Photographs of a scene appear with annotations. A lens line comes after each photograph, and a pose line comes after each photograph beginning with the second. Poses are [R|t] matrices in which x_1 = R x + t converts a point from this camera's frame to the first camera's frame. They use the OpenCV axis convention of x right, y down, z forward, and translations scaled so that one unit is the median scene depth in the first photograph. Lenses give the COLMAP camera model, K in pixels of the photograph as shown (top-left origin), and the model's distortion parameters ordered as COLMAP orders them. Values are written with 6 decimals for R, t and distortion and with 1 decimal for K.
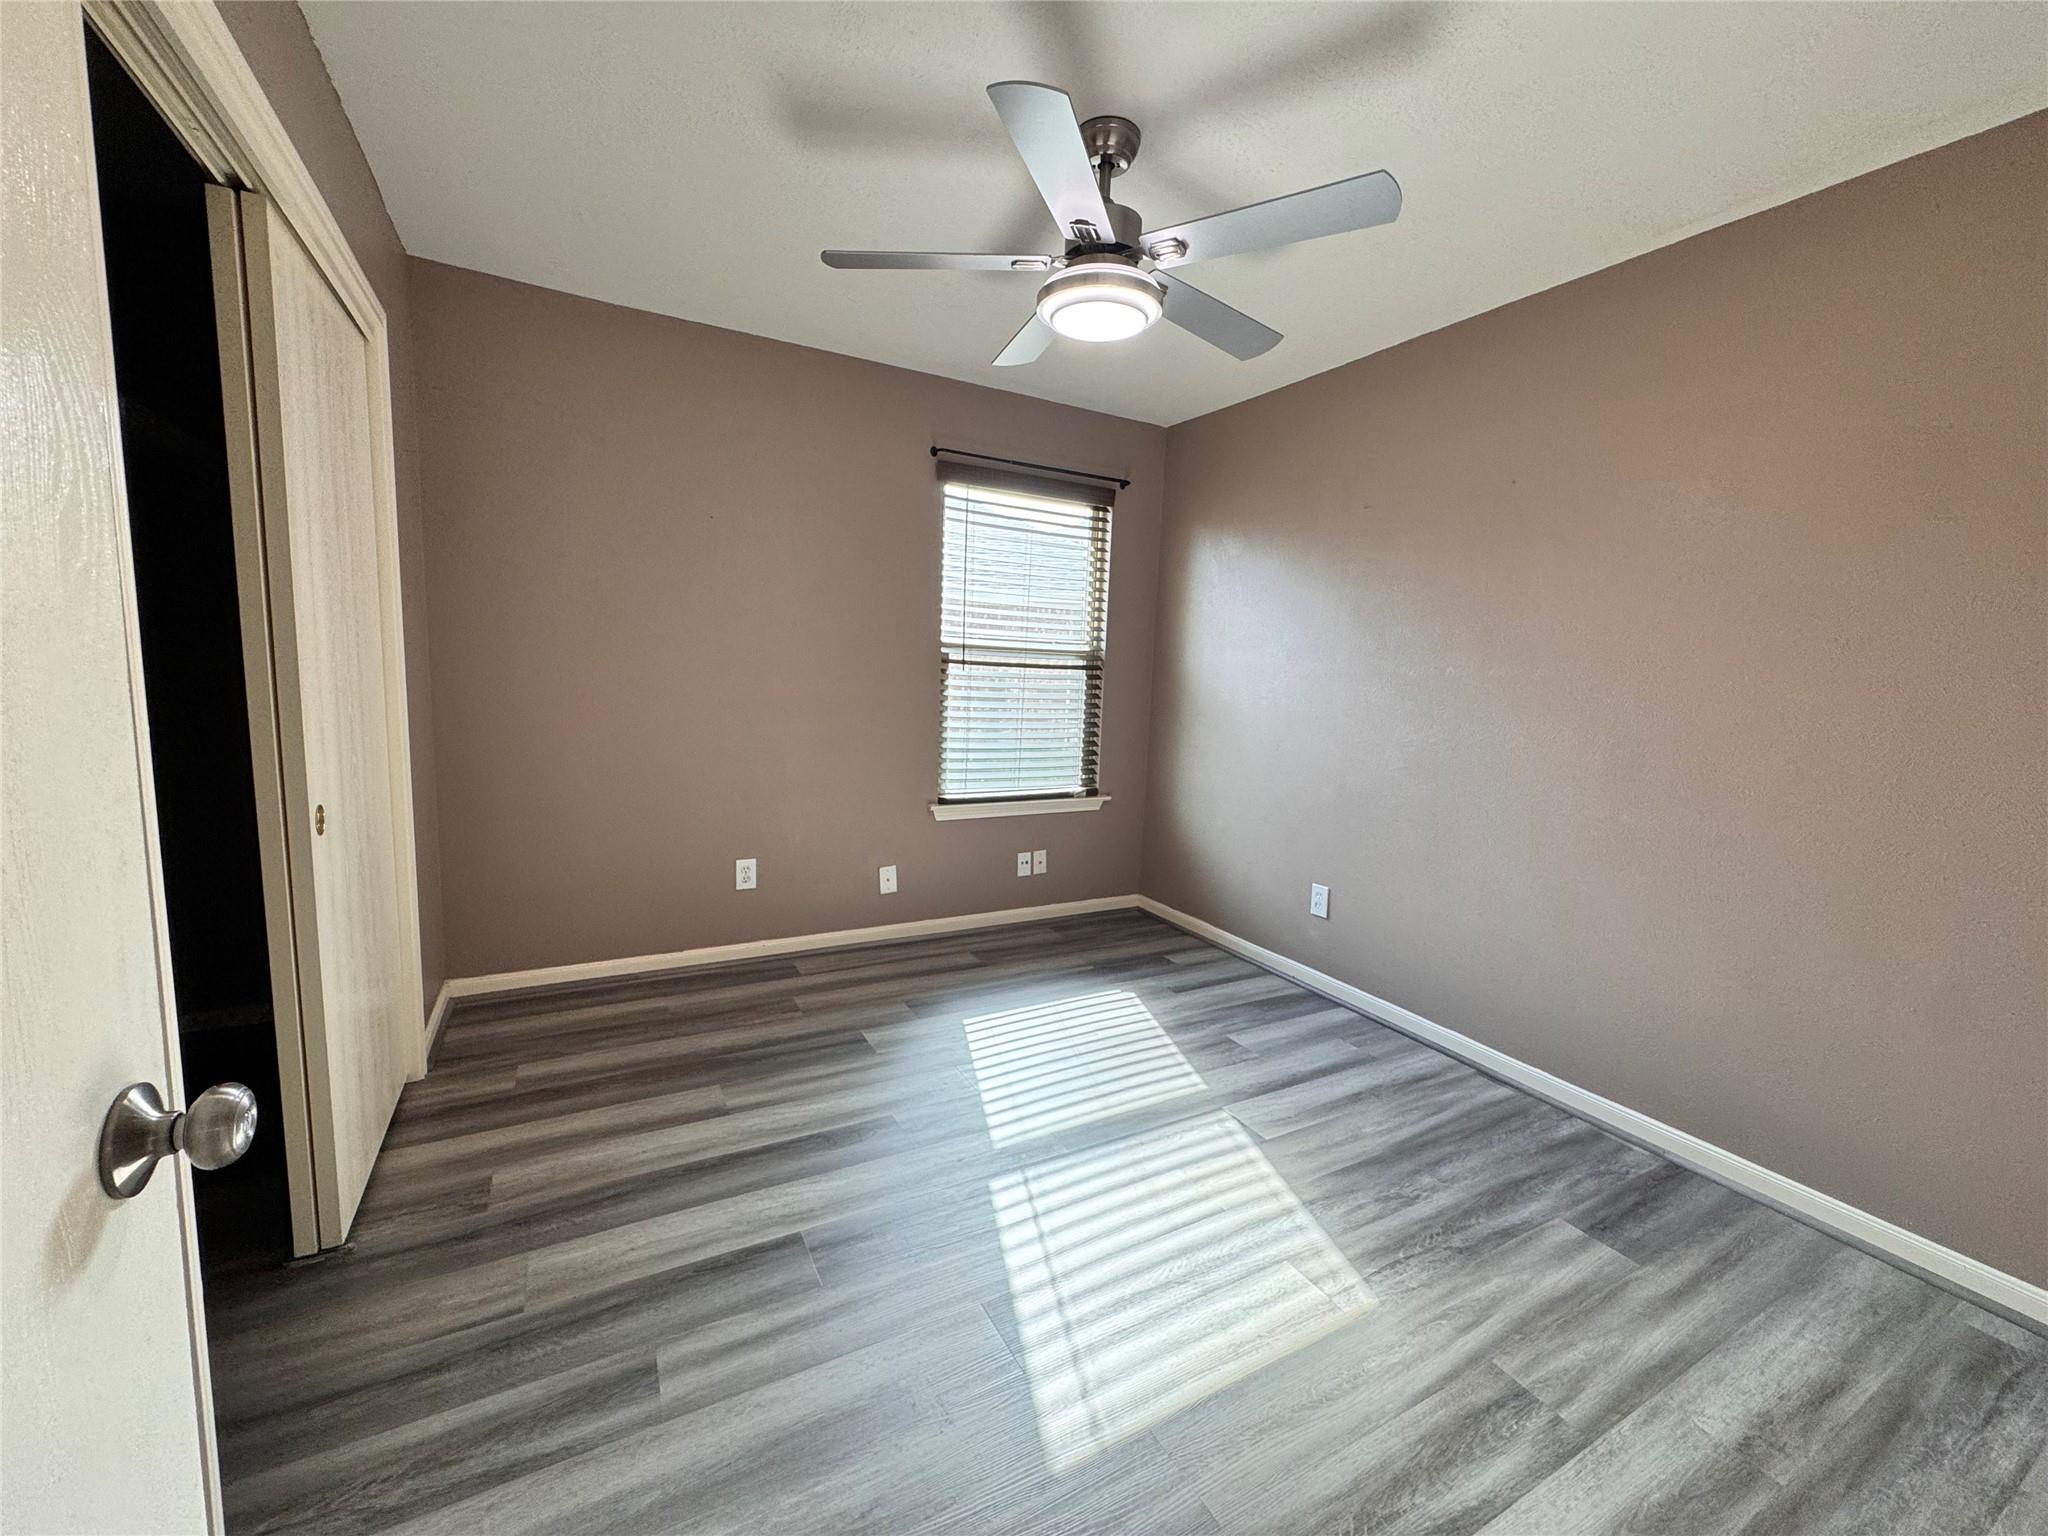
lens RADIAL K [[816.9, 0, 1021.7], [0, 816.9, 765.6], [0, 0, 1]] dist [-0.002503, 0.000297]
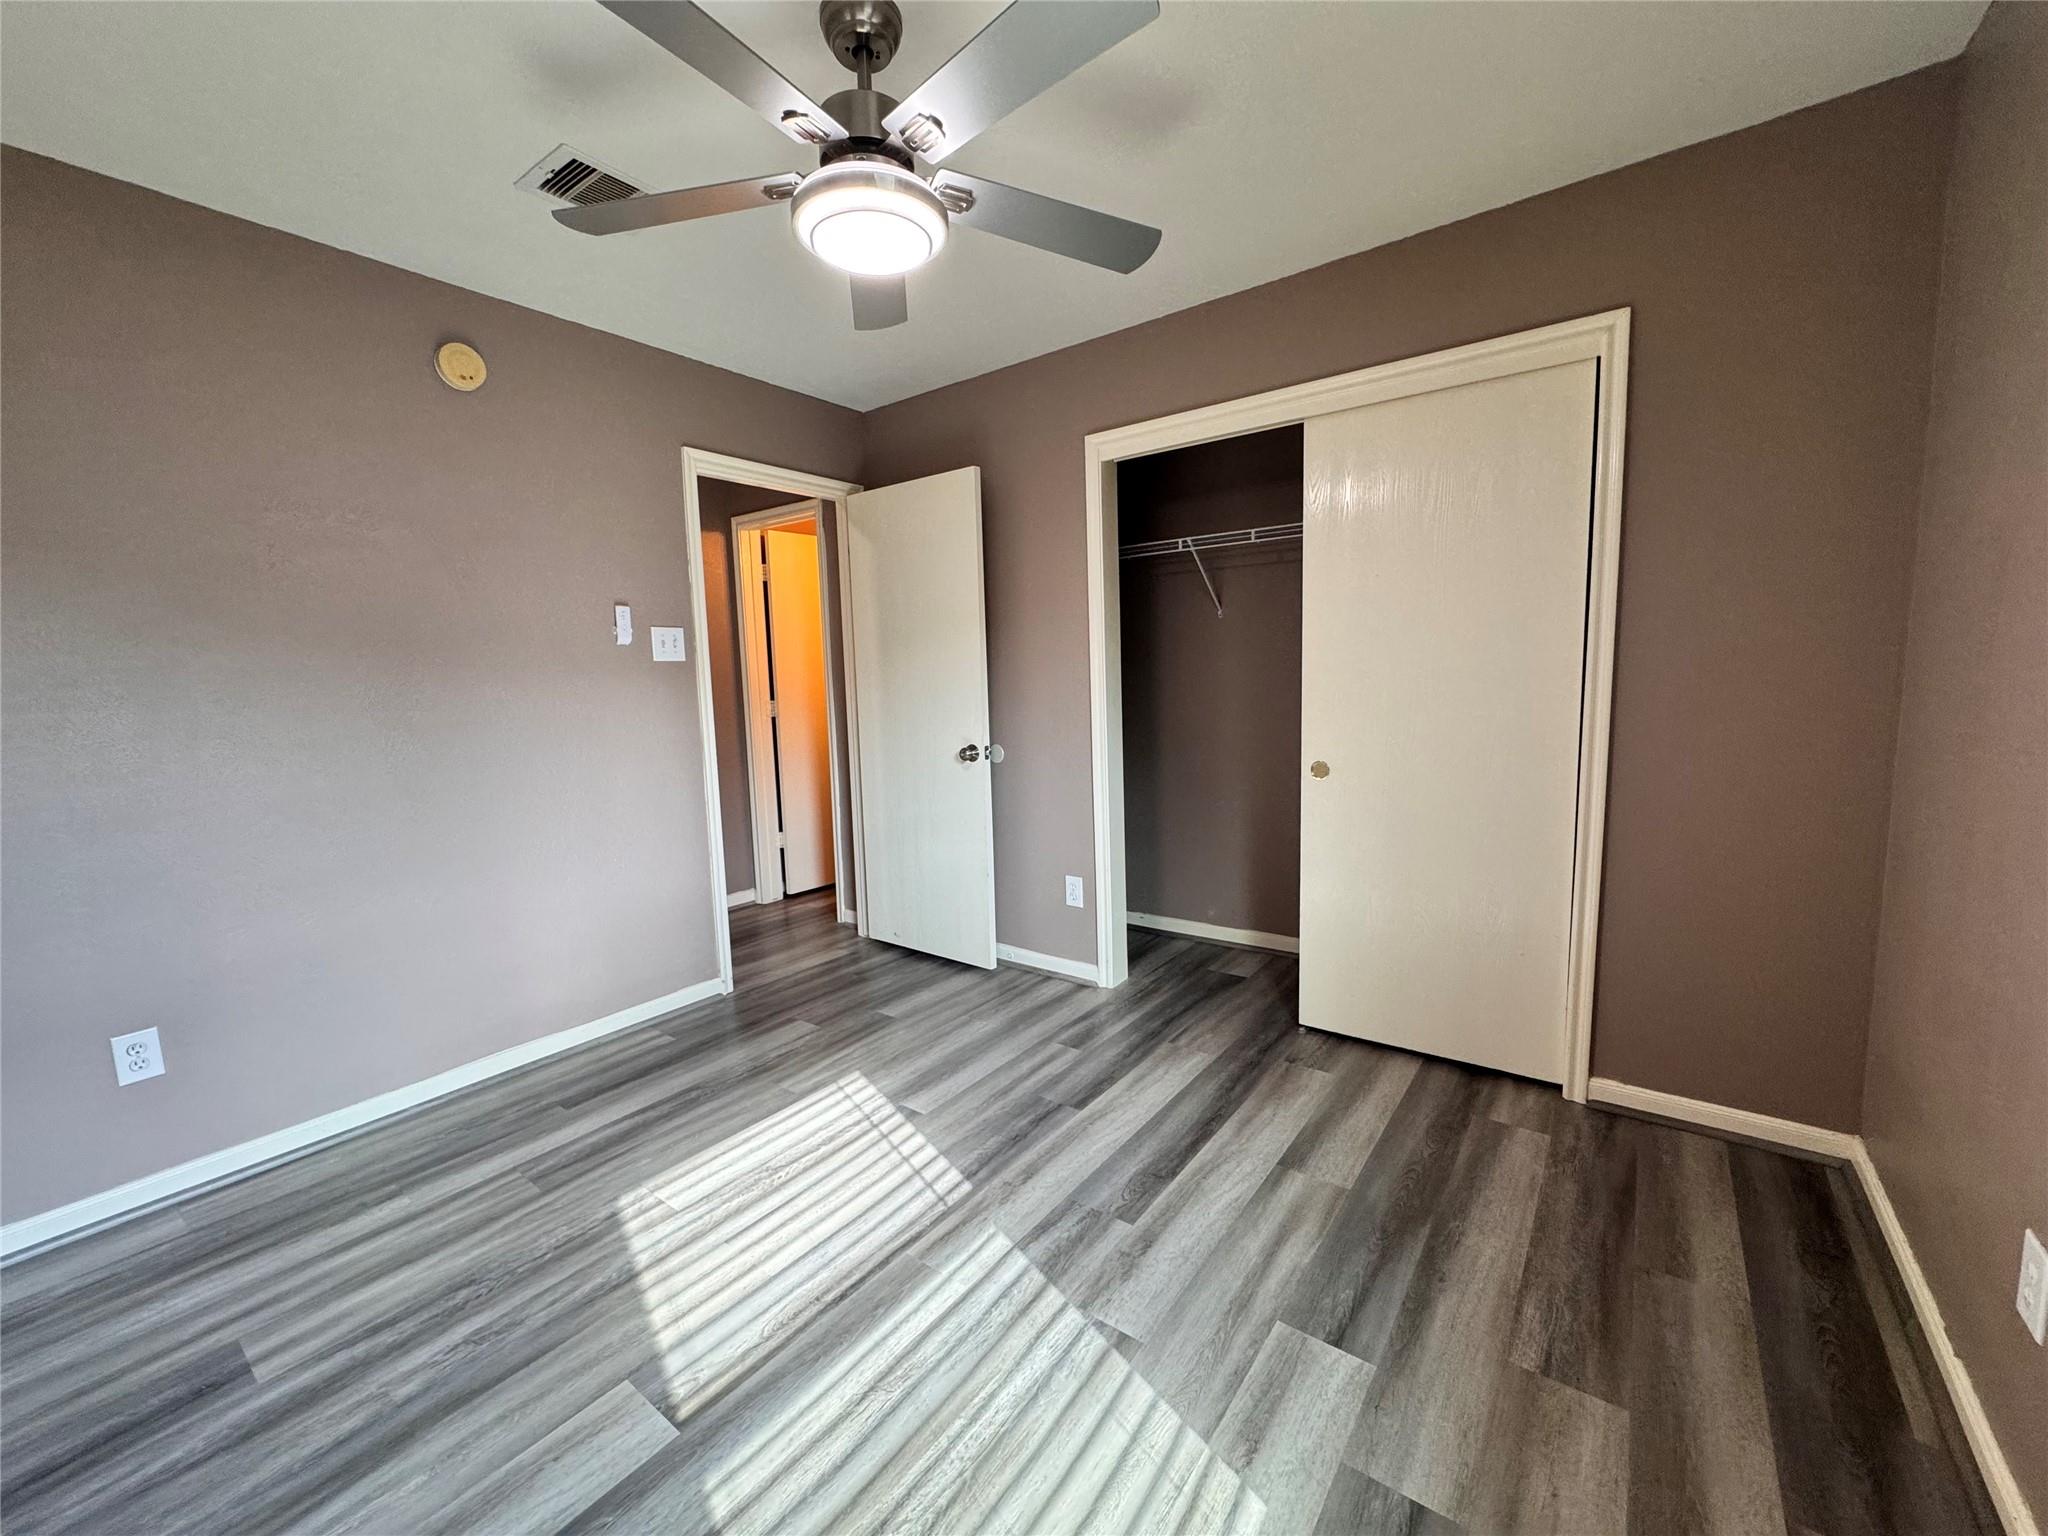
lens RADIAL K [[830.3, 0, 1024.0], [0, 830.3, 768.0], [0, 0, 1]] dist [0.120698, 0.000084]
pose [[-0.909539, 0.044008, -0.413283, 0.337056], [-0.048430, 0.976382, 0.210552, -0.237095], [0.412788, 0.211521, -0.885926, 1.950255]]
